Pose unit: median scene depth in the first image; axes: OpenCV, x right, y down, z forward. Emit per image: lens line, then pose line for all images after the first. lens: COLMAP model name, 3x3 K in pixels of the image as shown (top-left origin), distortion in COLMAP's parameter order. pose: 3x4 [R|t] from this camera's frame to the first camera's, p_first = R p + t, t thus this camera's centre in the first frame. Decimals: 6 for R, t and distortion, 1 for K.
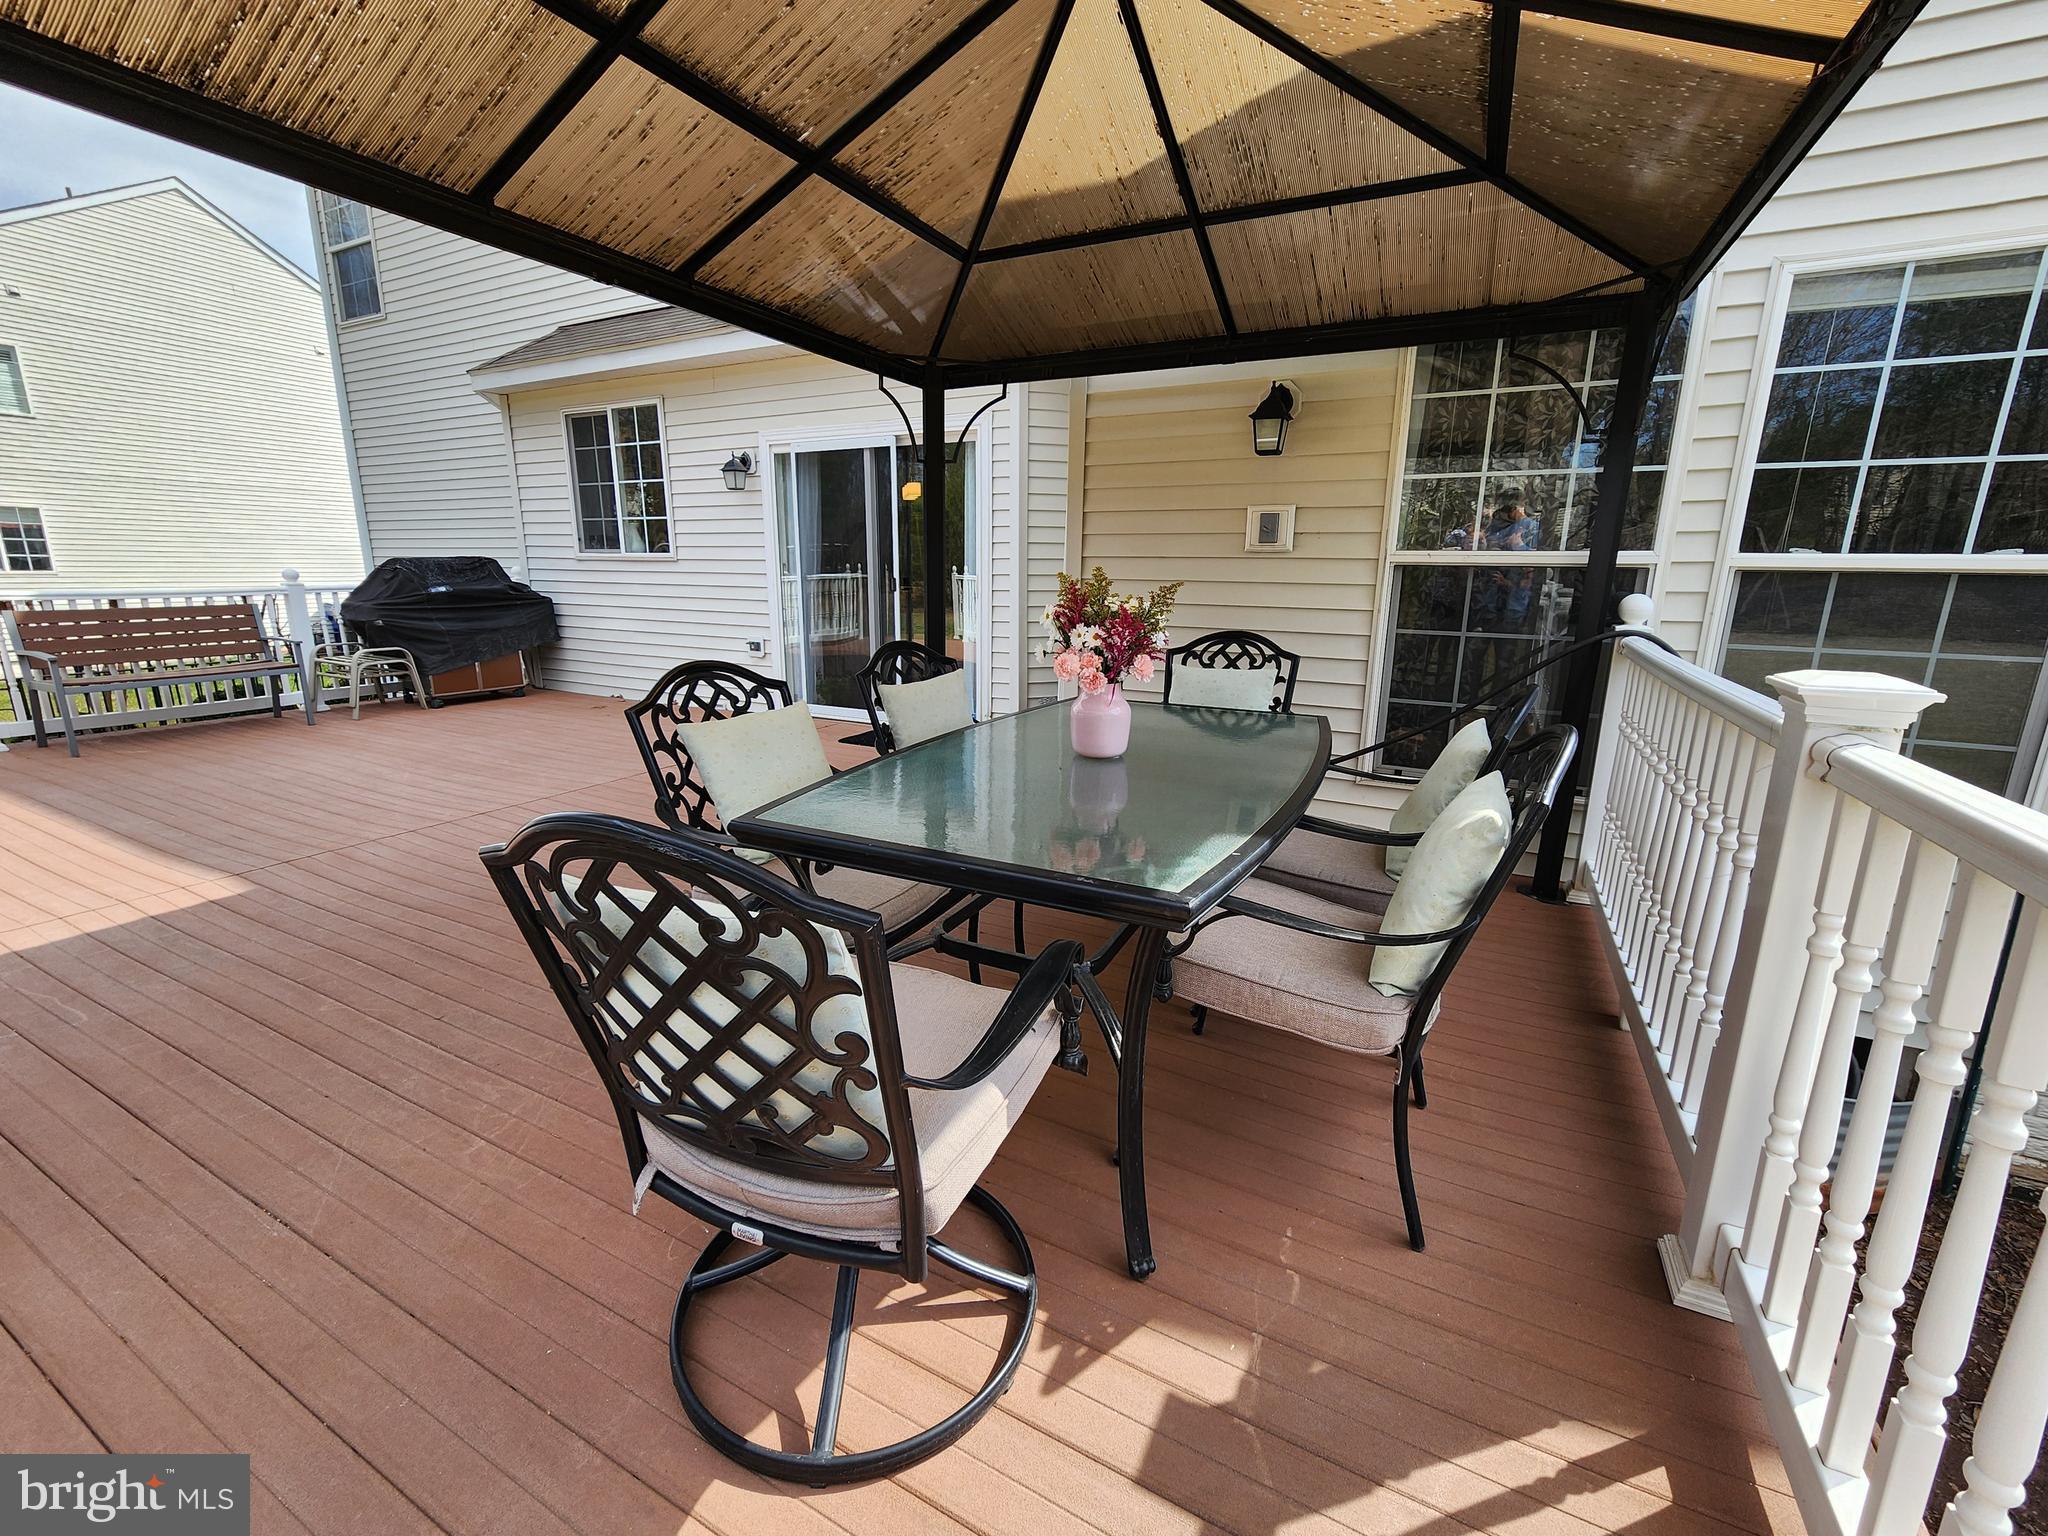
lens RADIAL K [[837.6, 0, 1019.9], [0, 837.6, 762.3], [0, 0, 1]] dist [-0.003528, 0.001094]
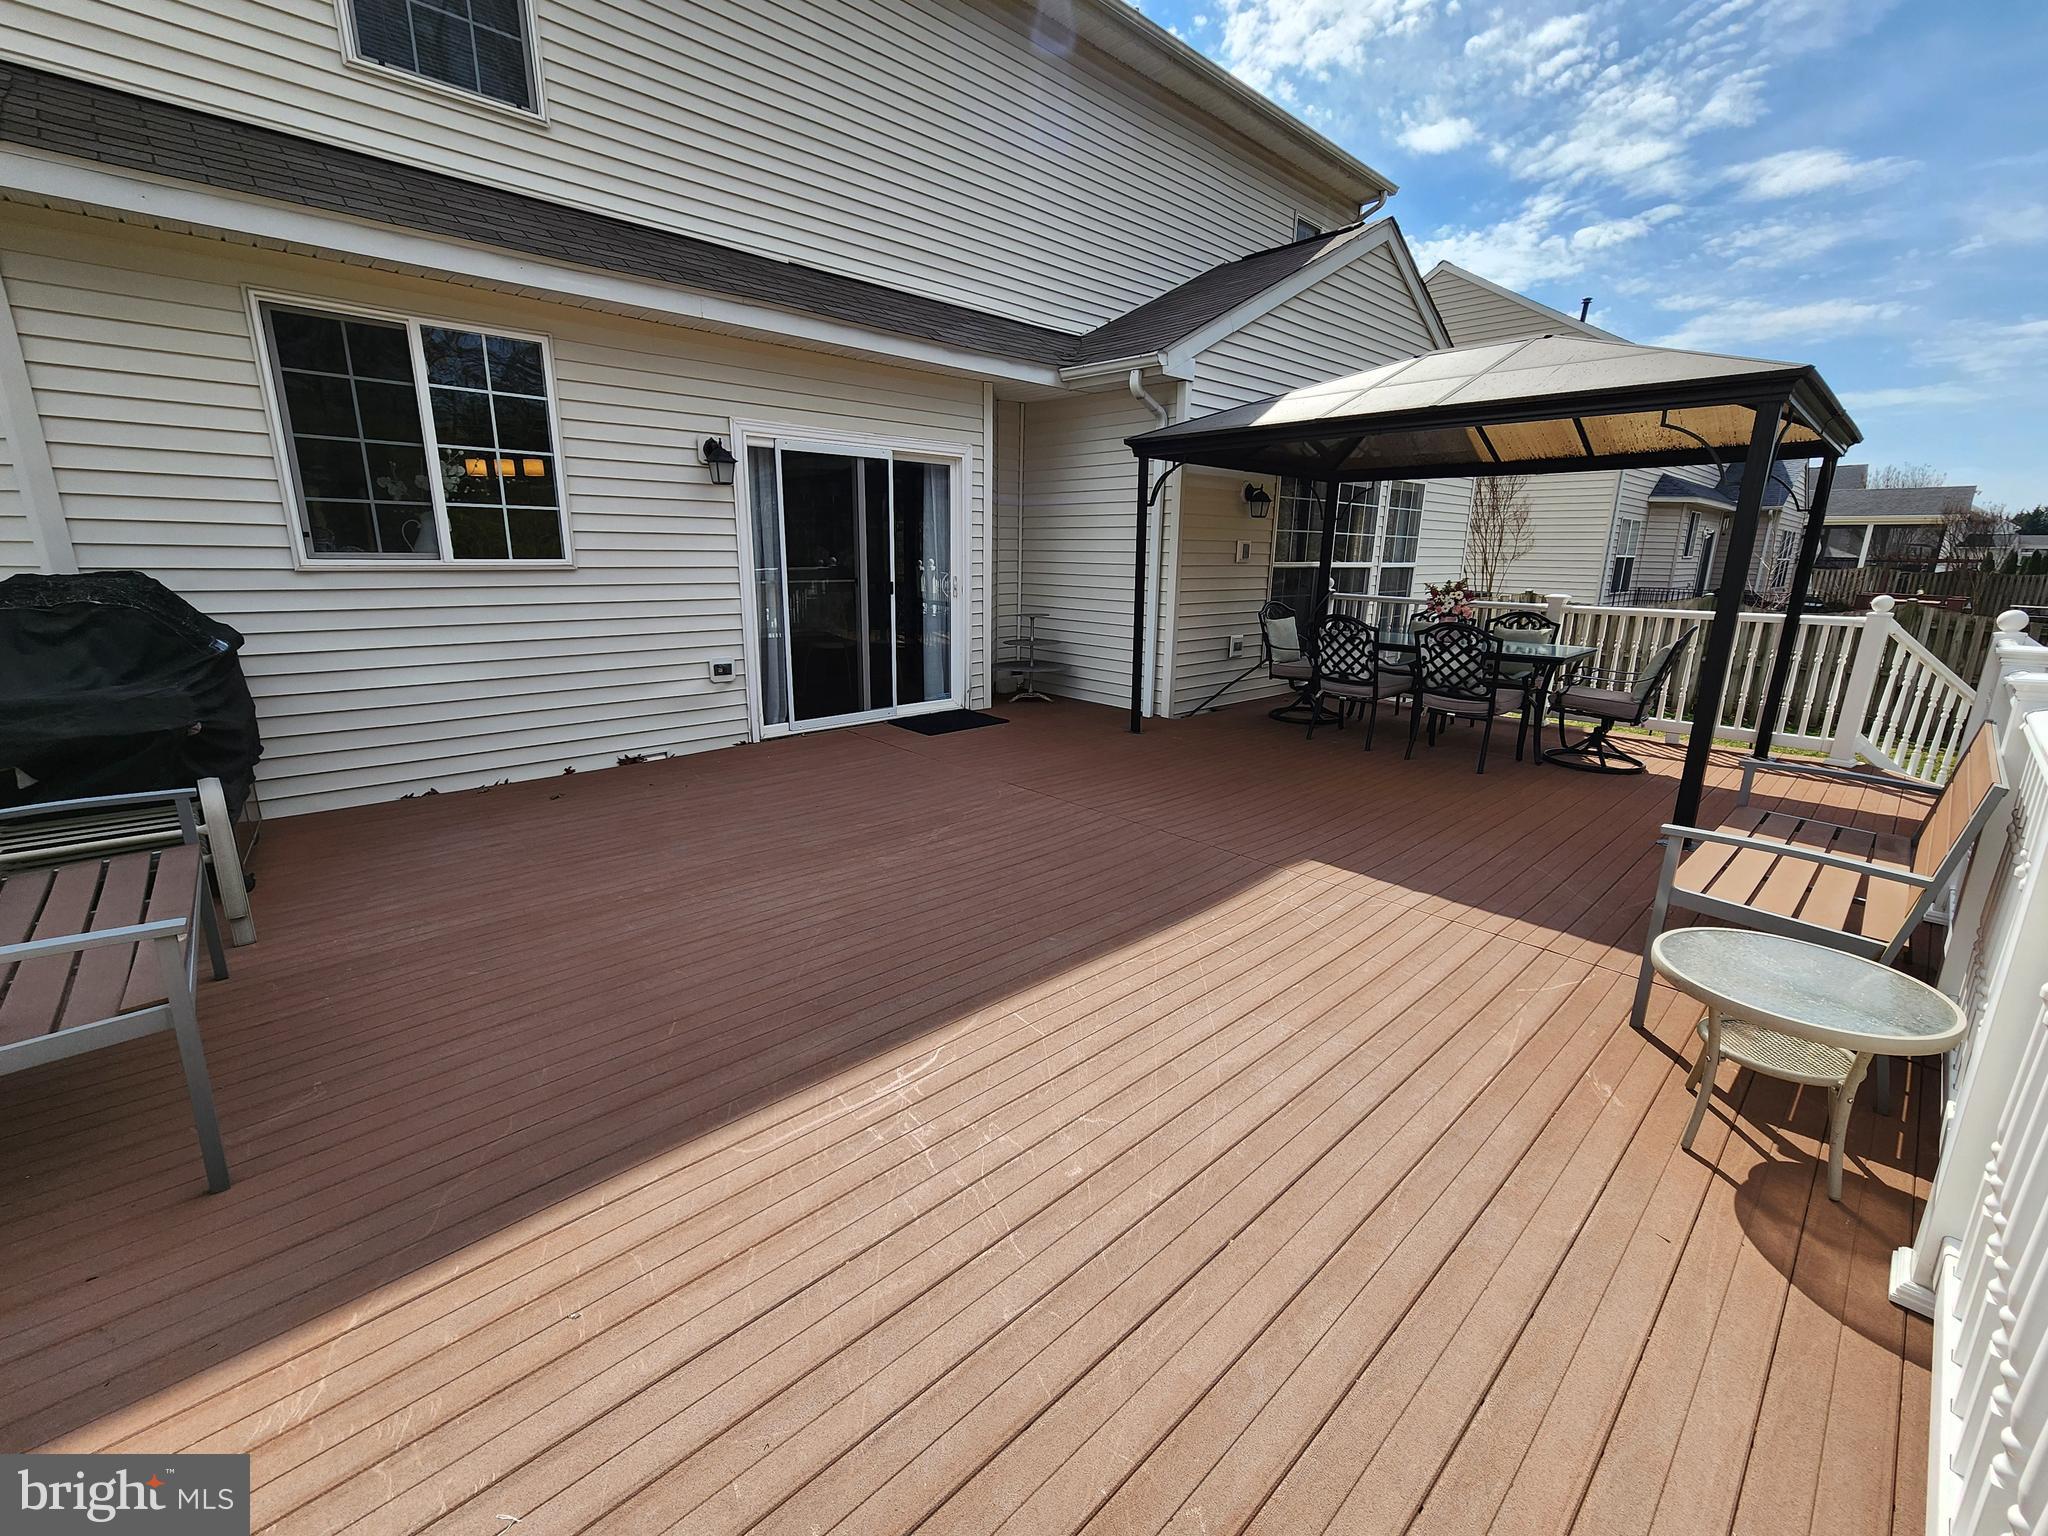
lens RADIAL K [[837.6, 0, 1017.9], [0, 837.6, 765.6], [0, 0, 1]] dist [-0.003528, 0.001094]
pose [[0.343038, -0.238727, 0.908479, -0.992308], [0.208610, 0.962374, 0.174119, -0.128843], [-0.915864, 0.129789, 0.379931, 0.413718]]
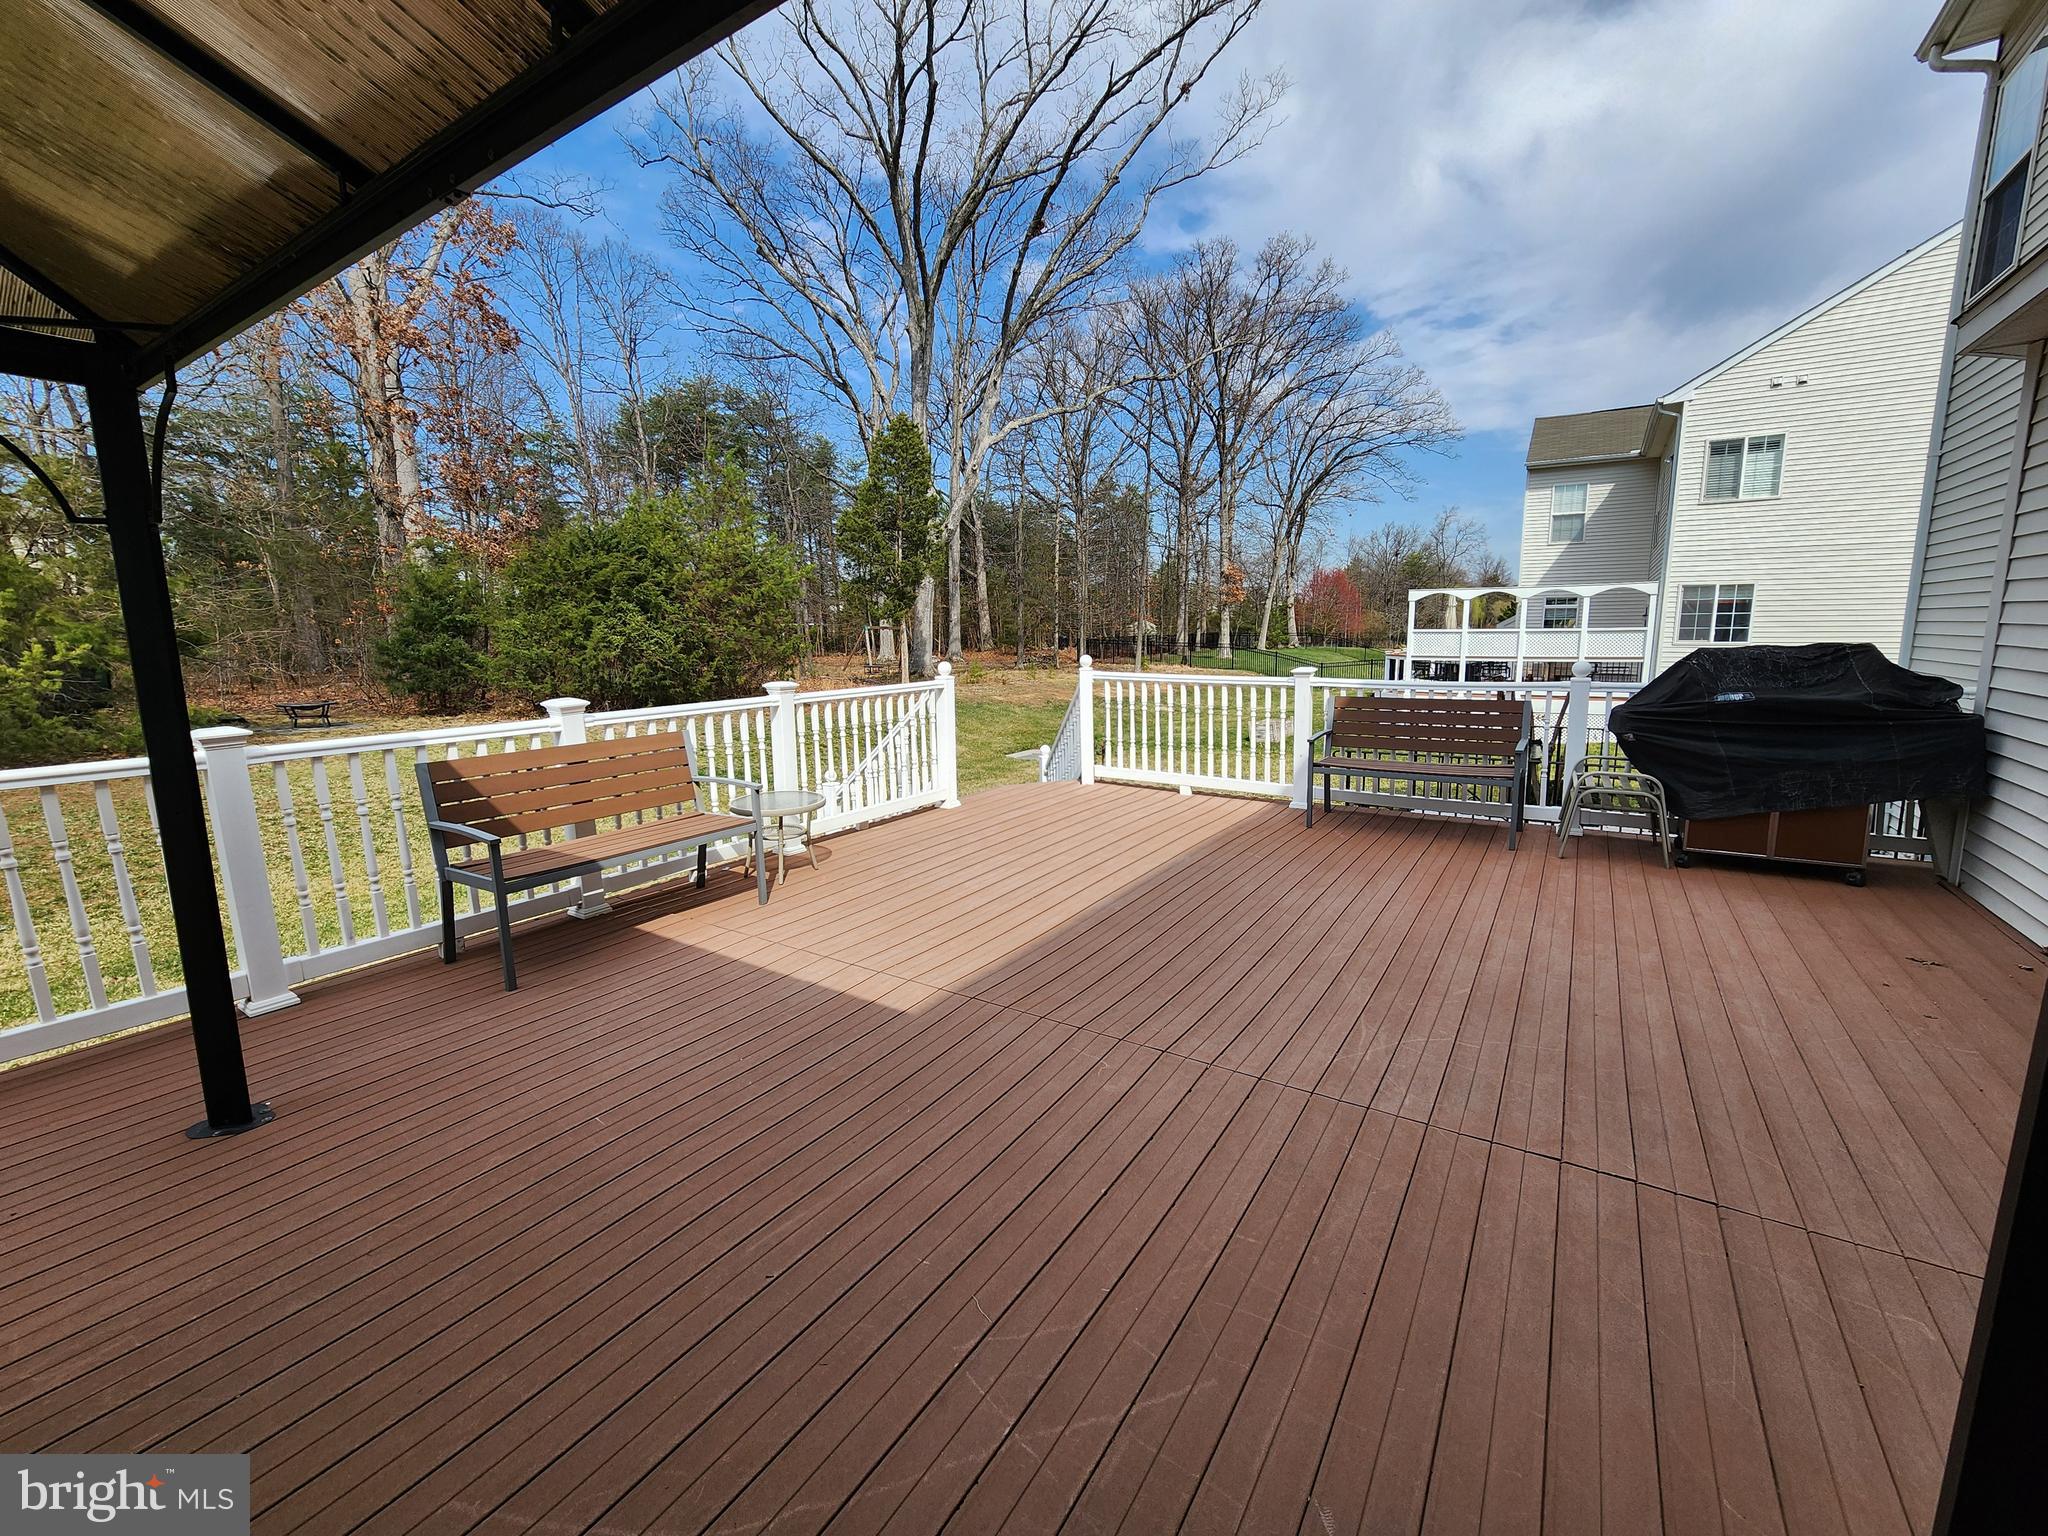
lens RADIAL K [[837.6, 0, 1030.4], [0, 837.6, 760.7], [0, 0, 1]] dist [-0.003528, 0.001094]
pose [[-0.094344, 0.147284, -0.984584, 0.001118], [-0.210685, 0.963641, 0.164339, -0.152490], [0.972991, 0.222942, -0.059883, 0.527794]]
